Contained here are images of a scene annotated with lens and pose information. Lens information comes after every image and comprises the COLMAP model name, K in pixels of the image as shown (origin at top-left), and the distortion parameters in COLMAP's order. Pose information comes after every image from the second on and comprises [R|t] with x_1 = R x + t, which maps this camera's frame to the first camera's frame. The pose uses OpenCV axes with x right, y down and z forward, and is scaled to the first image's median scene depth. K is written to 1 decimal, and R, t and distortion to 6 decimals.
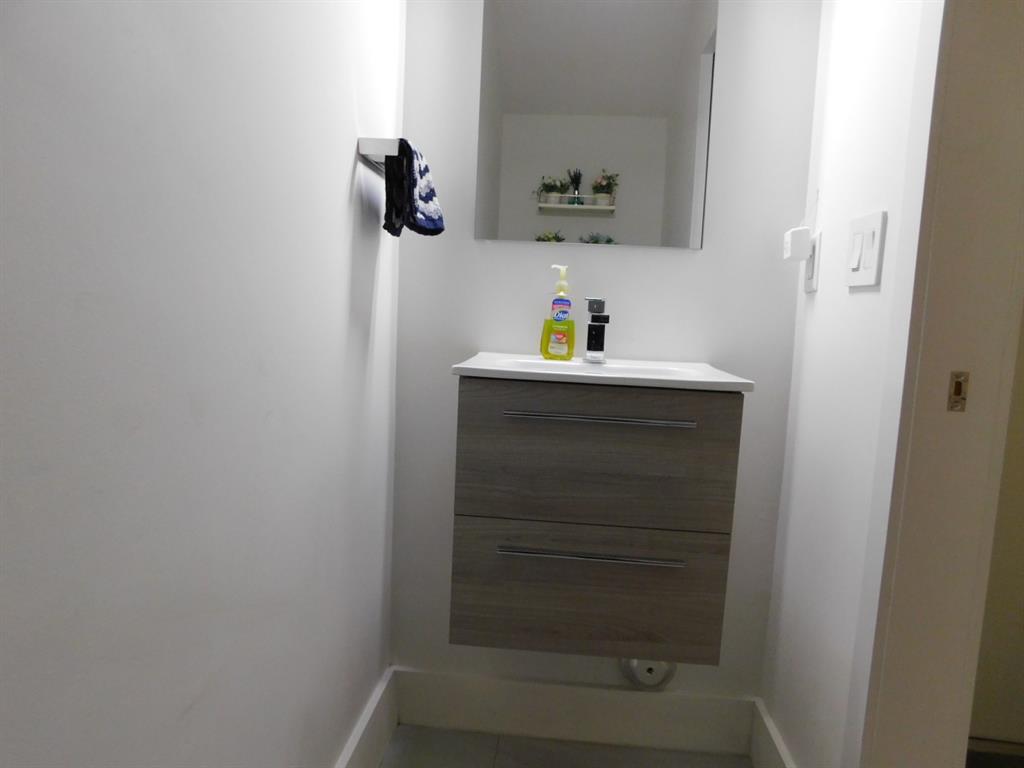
lens RADIAL K [[677.4, 0, 508.2], [0, 677.4, 381.6], [0, 0, 1]] dist [-0.061487, 0.052091]
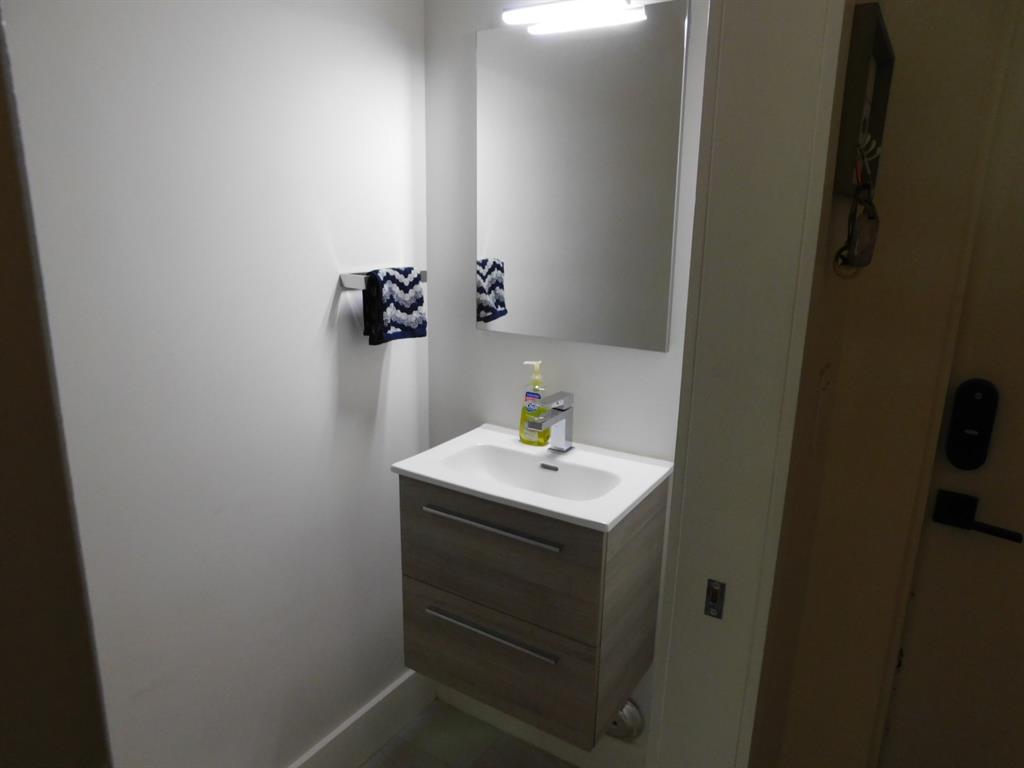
lens RADIAL K [[677.4, 0, 514.1], [0, 677.4, 386.2], [0, 0, 1]] dist [-0.061487, 0.052091]
pose [[0.898673, 0.083465, -0.430604, 0.568584], [-0.026272, 0.990208, 0.137104, -0.304448], [0.437831, -0.111899, 0.892066, -0.005273]]
